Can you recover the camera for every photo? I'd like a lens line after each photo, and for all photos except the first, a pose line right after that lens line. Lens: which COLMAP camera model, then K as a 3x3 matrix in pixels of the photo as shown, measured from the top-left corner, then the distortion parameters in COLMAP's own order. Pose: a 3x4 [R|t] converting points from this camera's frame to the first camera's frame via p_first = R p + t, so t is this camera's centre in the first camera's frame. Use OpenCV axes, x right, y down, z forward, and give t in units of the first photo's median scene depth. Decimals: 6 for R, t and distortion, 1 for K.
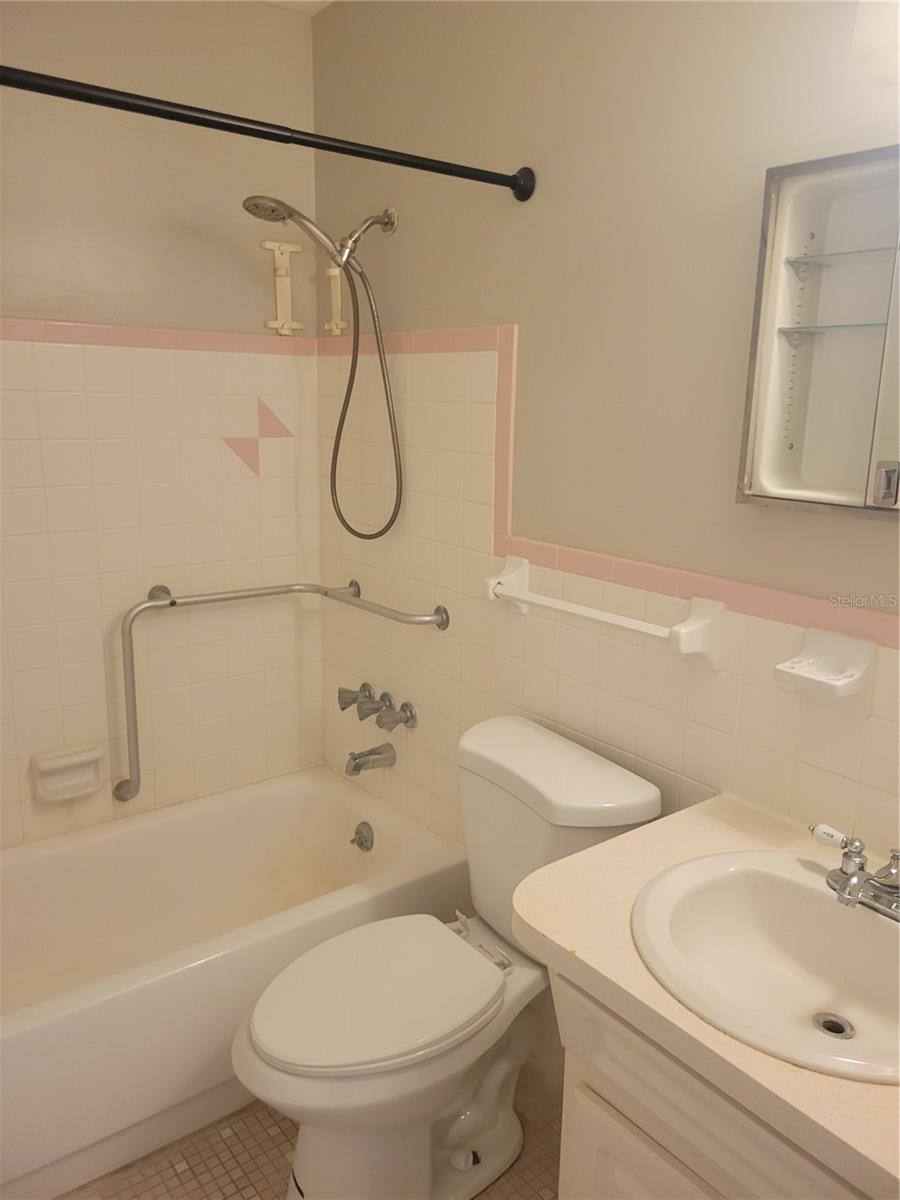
lens RADIAL K [[904.7, 0, 461.9], [0, 904.7, 591.9], [0, 0, 1]] dist [0.039901, -0.023257]
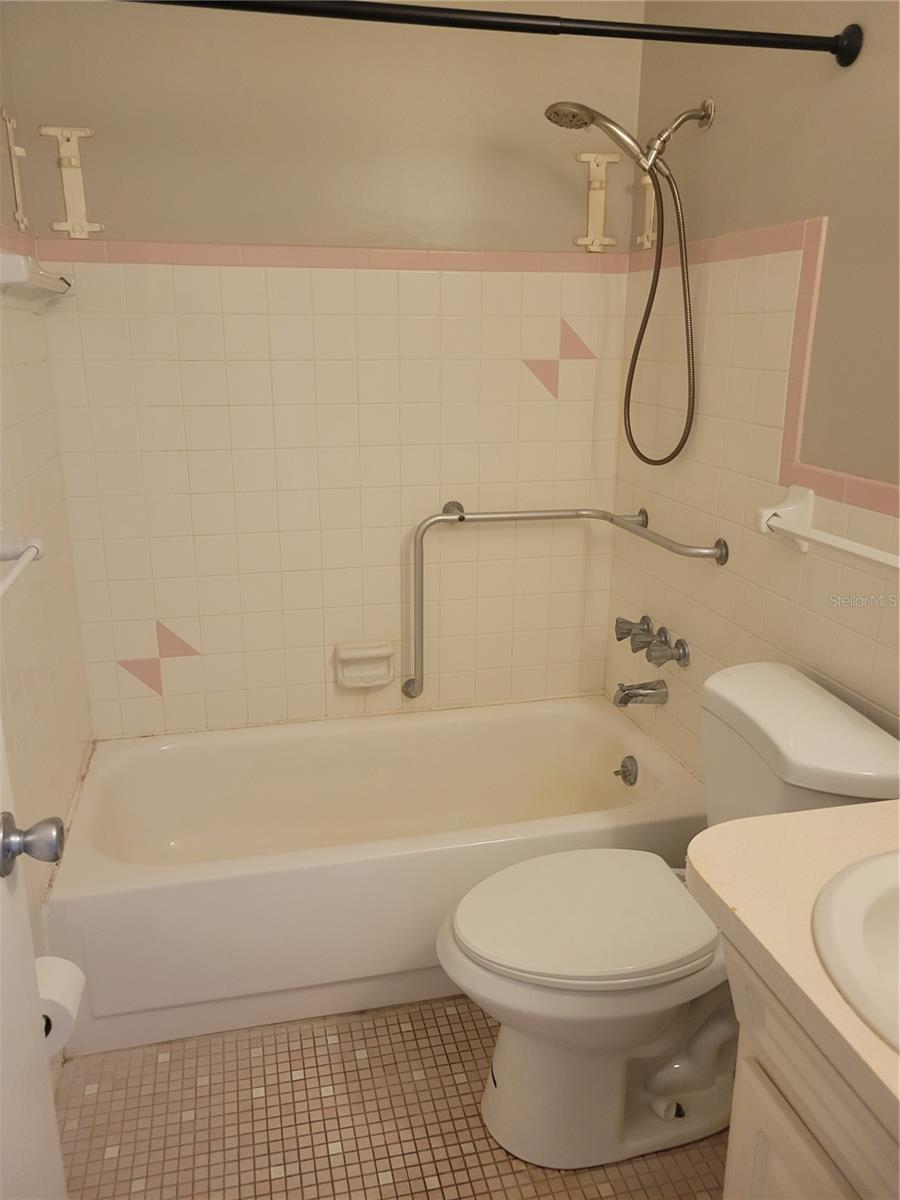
lens RADIAL K [[904.7, 0, 452.9], [0, 904.7, 589.3], [0, 0, 1]] dist [0.039901, -0.023257]
pose [[0.908071, 0.096207, -0.407616, 0.109453], [-0.072390, 0.994665, 0.073497, 0.018125], [0.412512, -0.037233, 0.910191, 0.040304]]
